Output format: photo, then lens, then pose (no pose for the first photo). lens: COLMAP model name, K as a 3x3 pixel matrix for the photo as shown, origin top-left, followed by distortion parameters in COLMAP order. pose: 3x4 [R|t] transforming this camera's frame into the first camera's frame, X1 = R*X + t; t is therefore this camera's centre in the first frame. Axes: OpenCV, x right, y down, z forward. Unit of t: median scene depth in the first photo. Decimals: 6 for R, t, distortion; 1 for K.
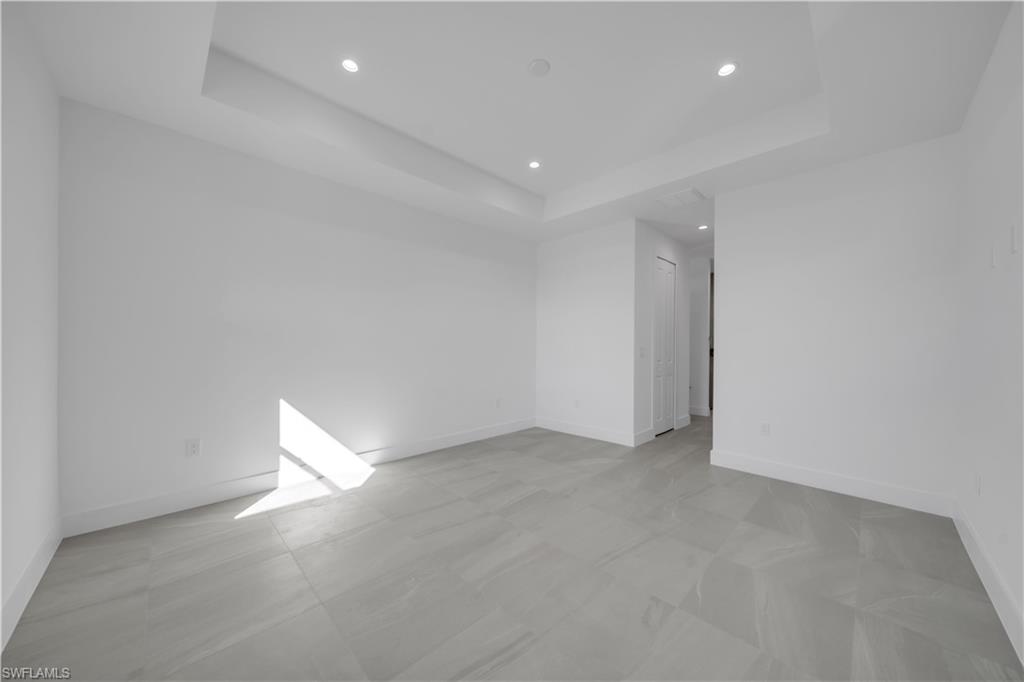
lens RADIAL K [[351.8, 0, 509.6], [0, 351.8, 343.2], [0, 0, 1]] dist [0.001172, 0.000058]
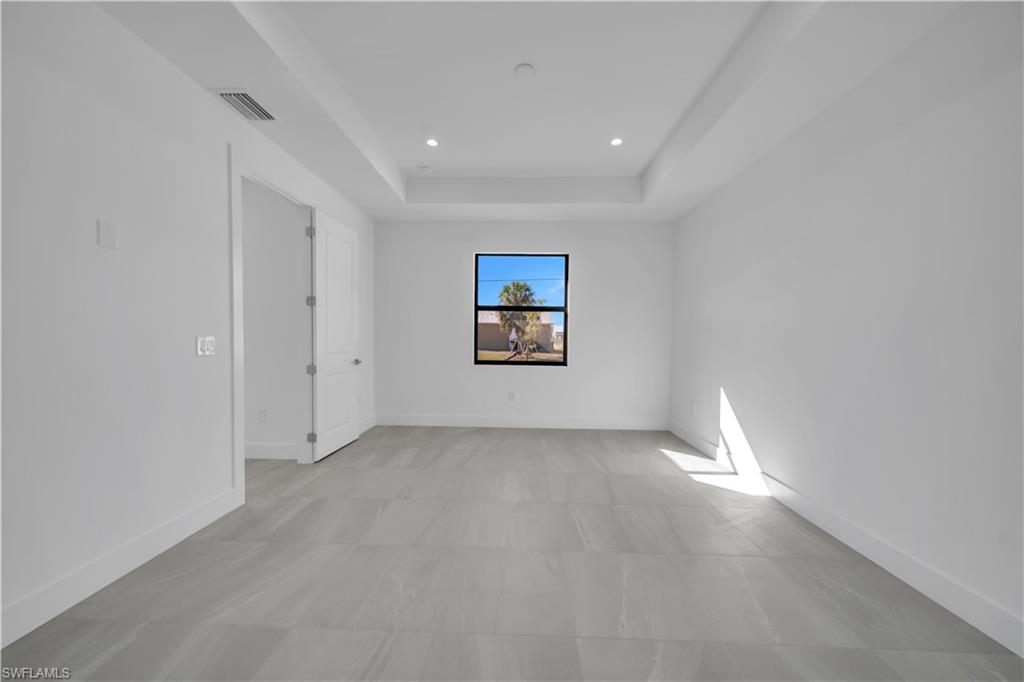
lens RADIAL K [[351.8, 0, 509.6], [0, 351.8, 343.2], [0, 0, 1]] dist [0.001172, 0.000058]
pose [[-0.719651, -0.001310, -0.694334, 0.632883], [-0.006455, 0.999968, 0.004804, 0.014588], [0.694306, 0.007939, -0.719636, 1.316296]]
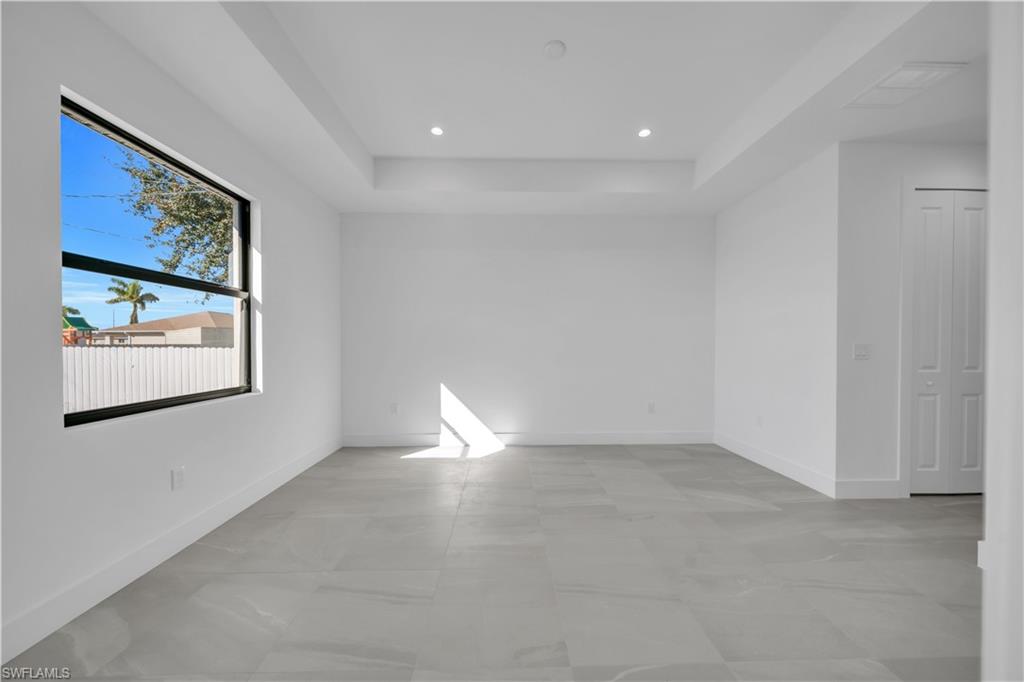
lens RADIAL K [[348.9, 0, 510.6], [0, 348.9, 345.2], [0, 0, 1]] dist [-0.001385, -0.000069]
pose [[0.731756, -0.004618, -0.681551, 0.480609], [0.010439, 0.999936, 0.004433, 0.005640], [0.681487, -0.010359, 0.731757, 0.173638]]
